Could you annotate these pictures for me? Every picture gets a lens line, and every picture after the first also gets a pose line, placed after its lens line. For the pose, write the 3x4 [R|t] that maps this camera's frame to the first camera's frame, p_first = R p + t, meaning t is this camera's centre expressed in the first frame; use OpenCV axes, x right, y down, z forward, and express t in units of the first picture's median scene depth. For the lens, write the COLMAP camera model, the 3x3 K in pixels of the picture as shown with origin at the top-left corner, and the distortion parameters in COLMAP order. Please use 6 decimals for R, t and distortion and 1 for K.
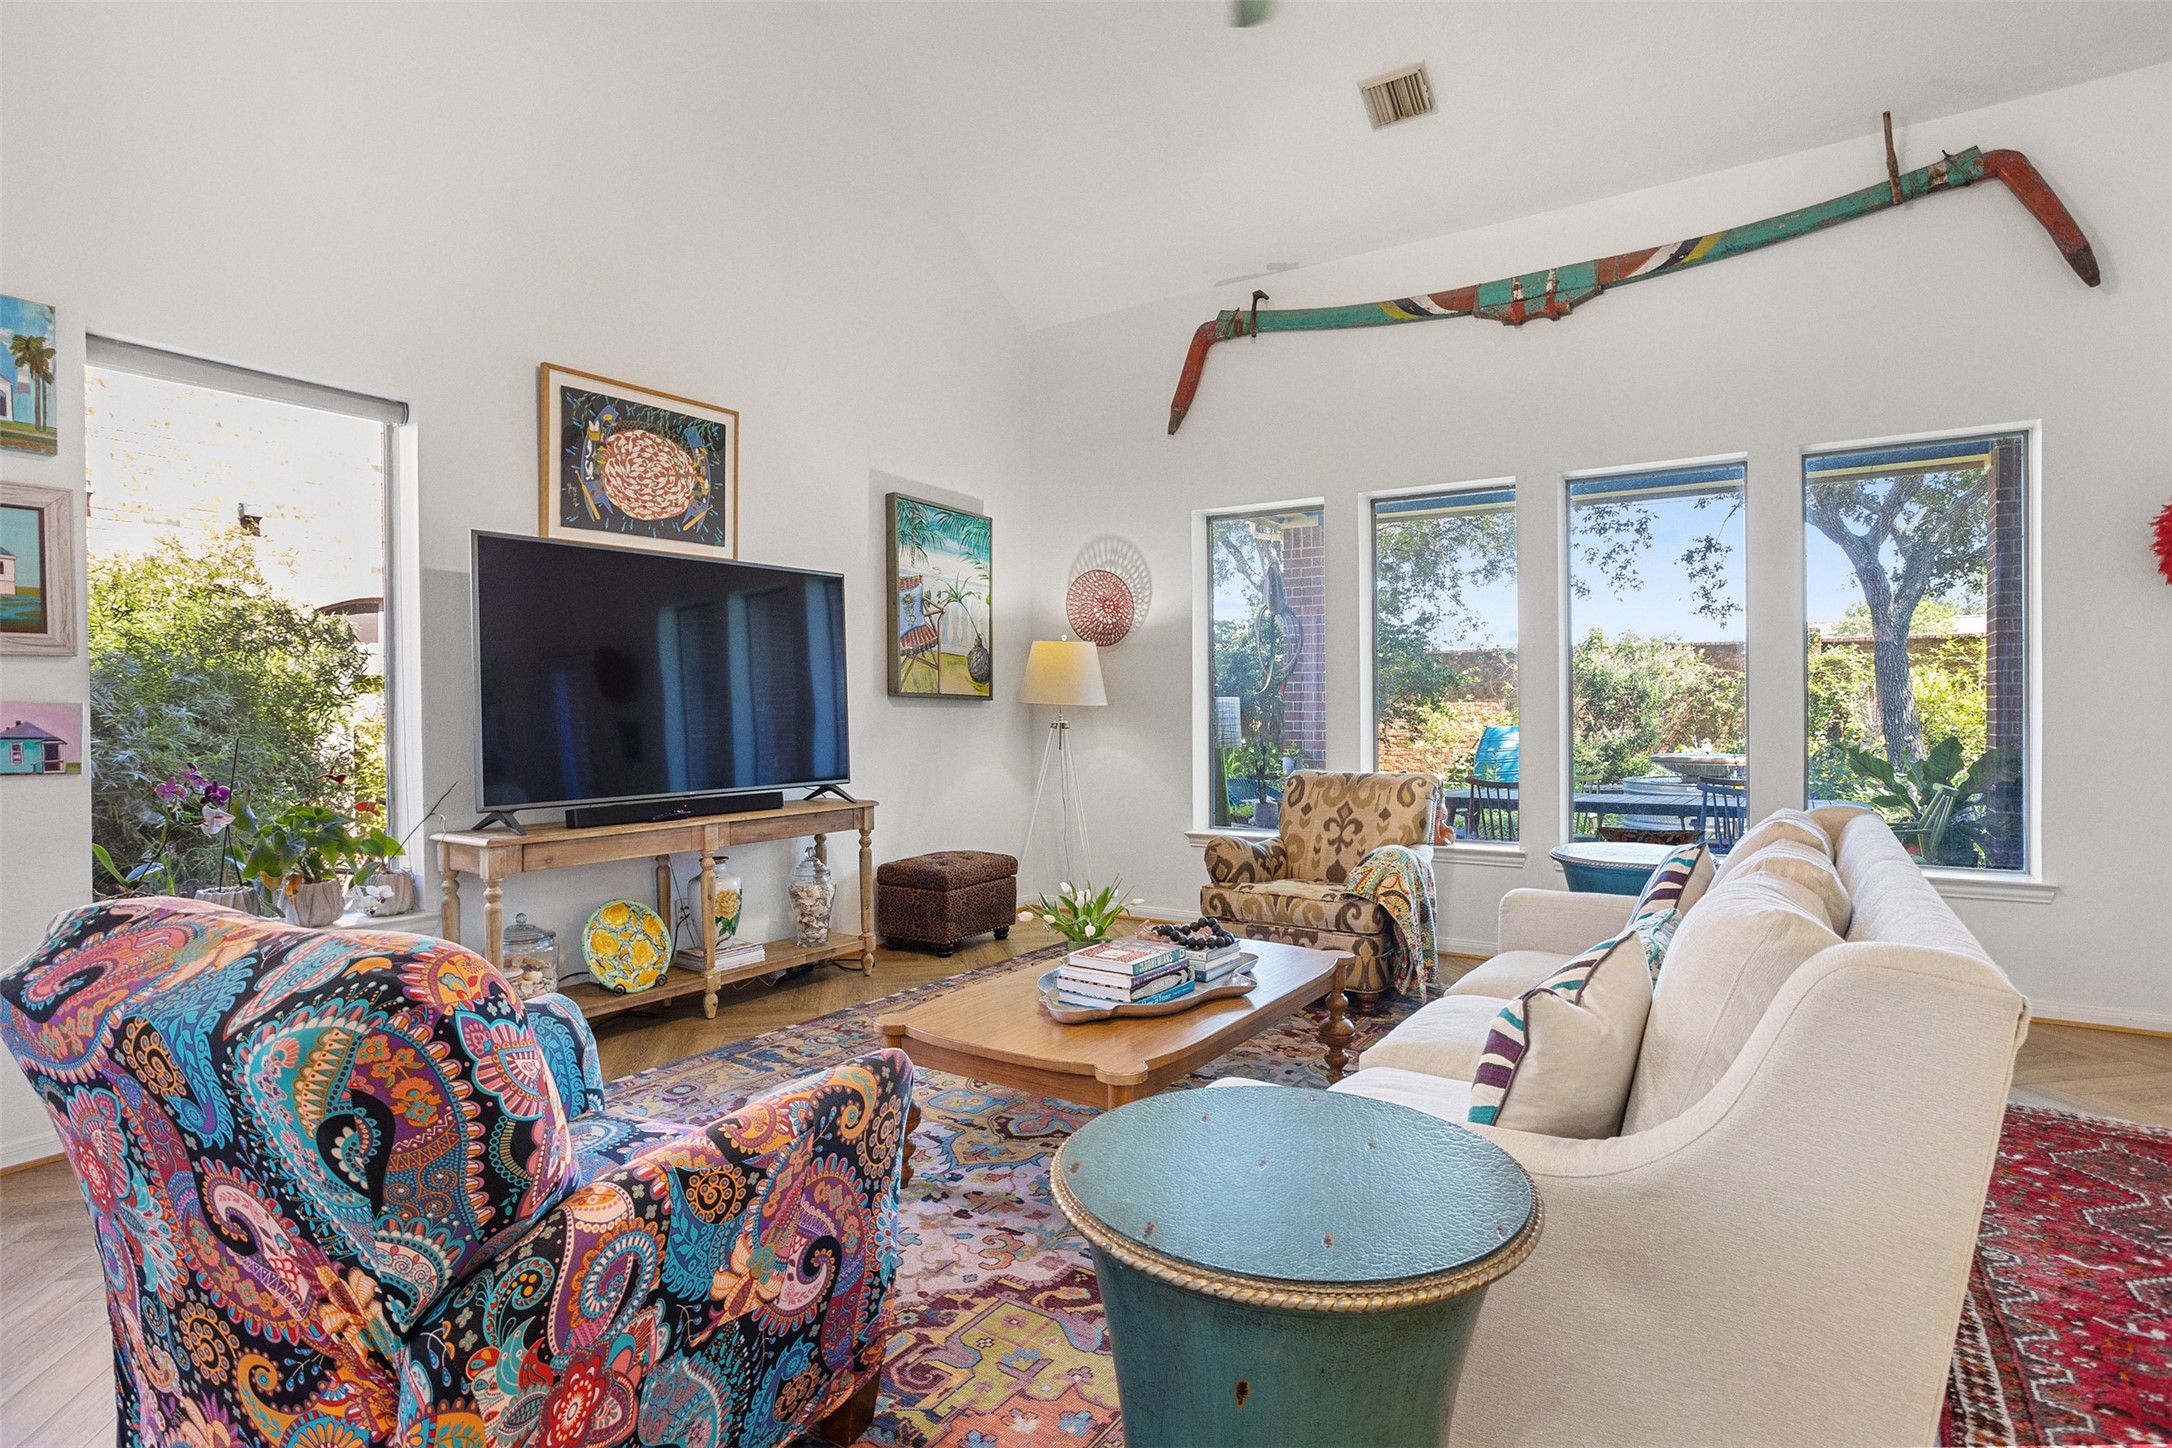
lens RADIAL K [[1112.0, 0, 1086.0], [0, 1112.0, 724.0], [0, 0, 1]] dist [-0.041240, 0.018340]
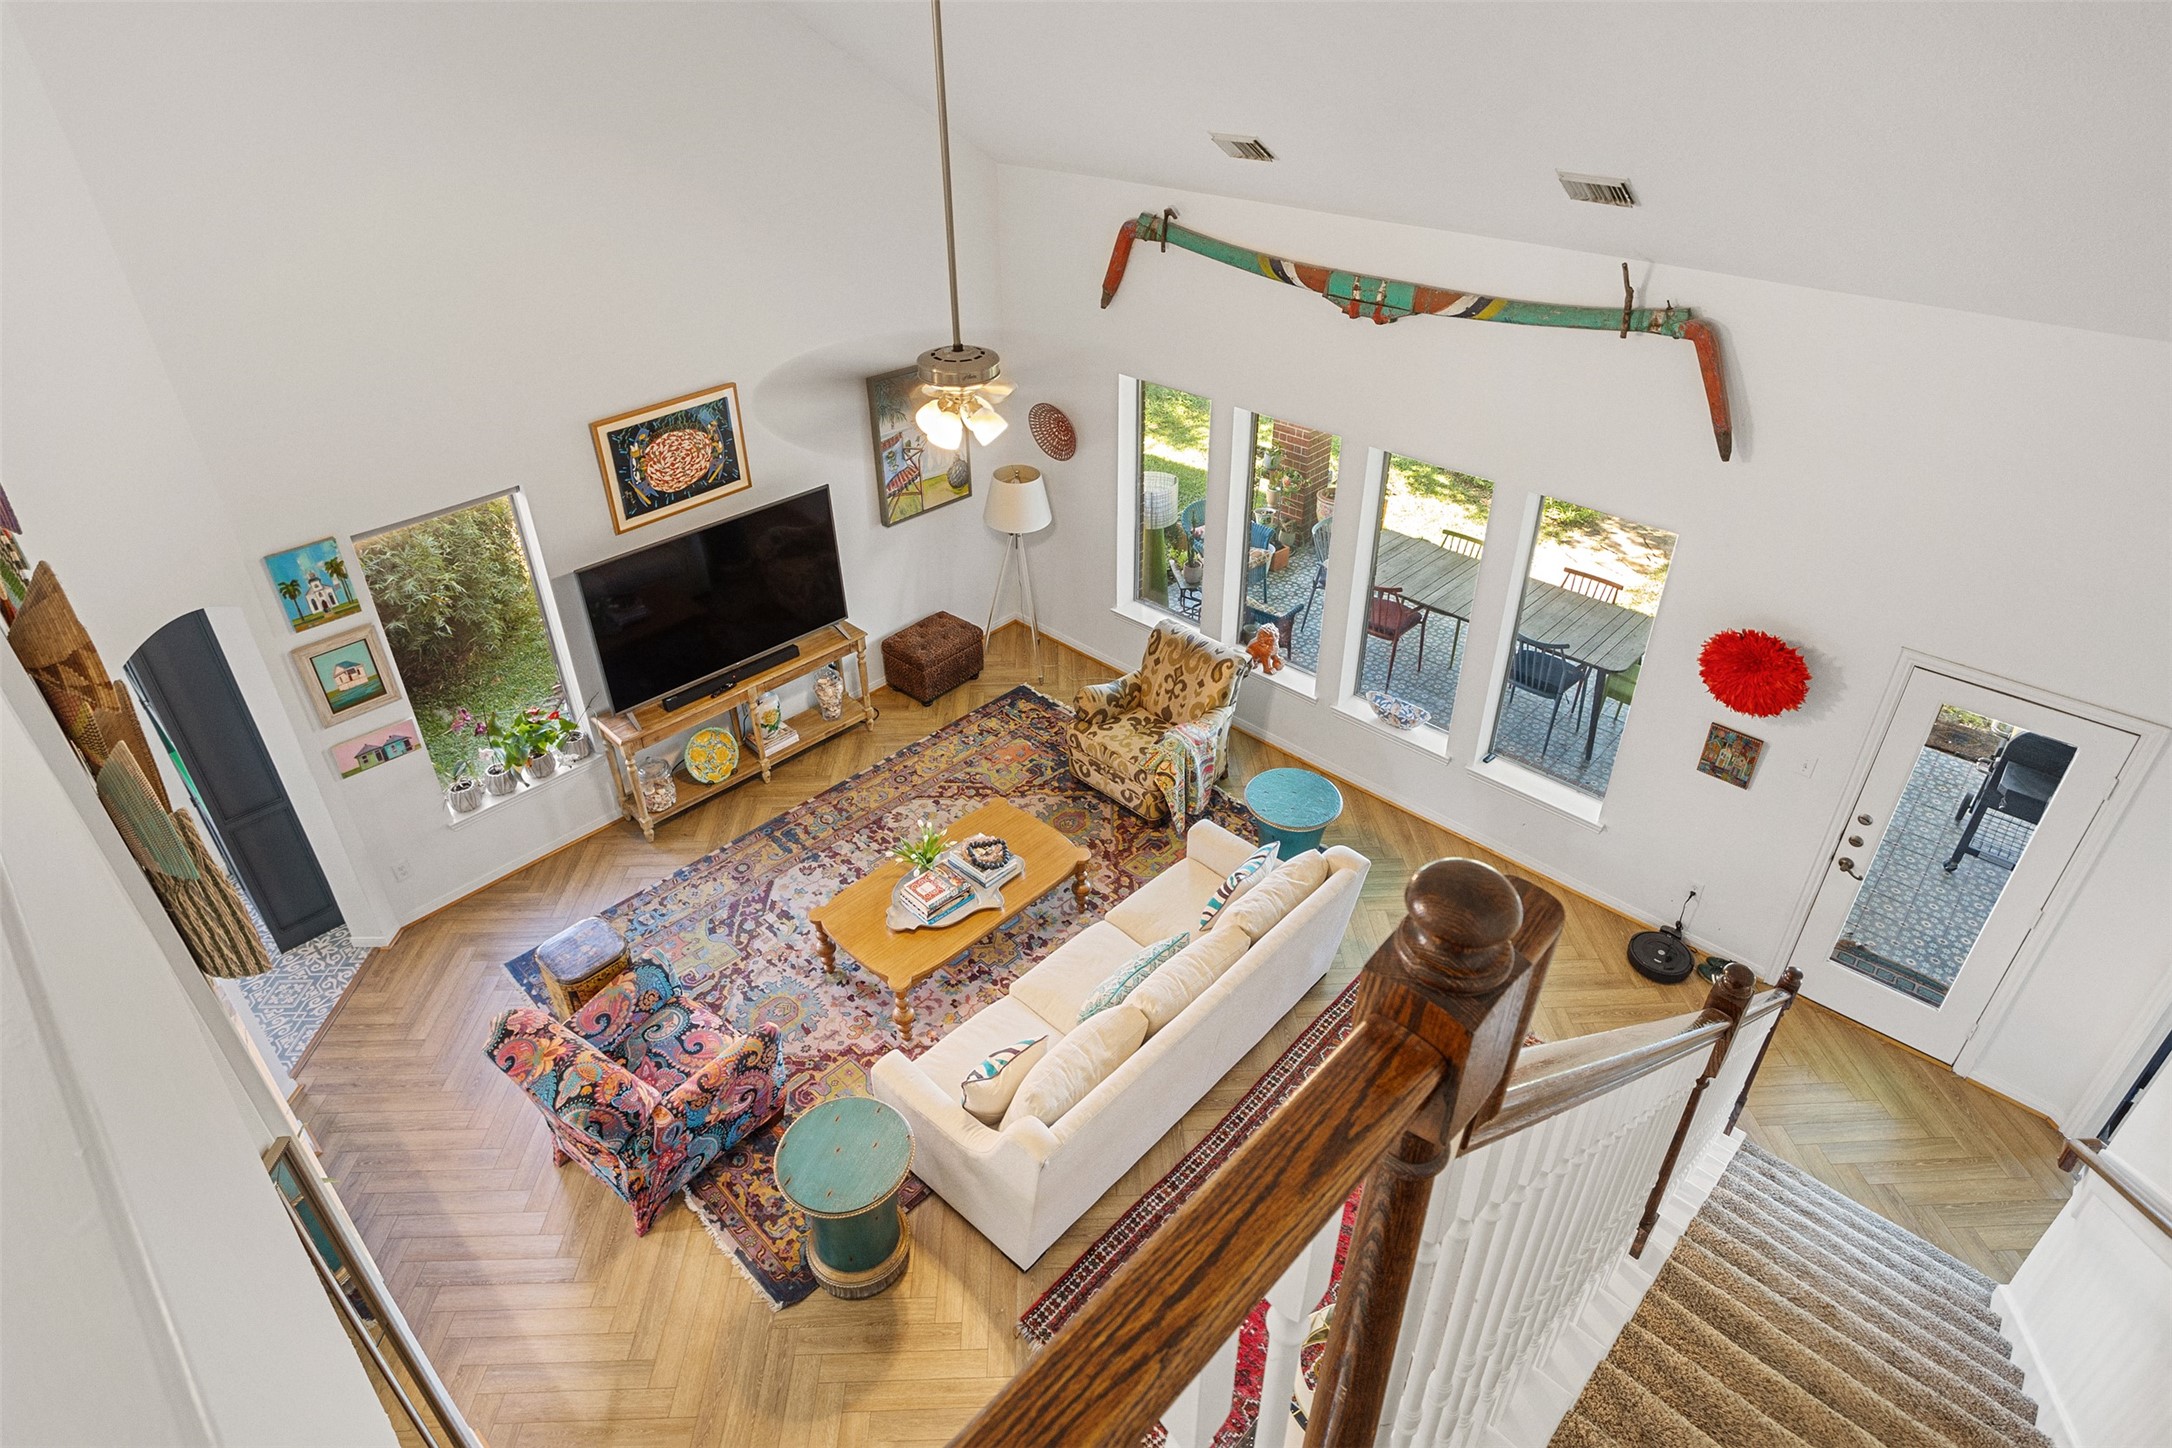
lens RADIAL K [[1182.5, 0, 1084.8], [0, 1182.5, 674.0], [0, 0, 1]] dist [-0.052865, 0.000520]
pose [[0.984499, 0.092071, -0.149282, 0.371153], [-0.000300, 0.852019, 0.523511, -0.776611], [0.175391, -0.515351, 0.838839, -0.321853]]
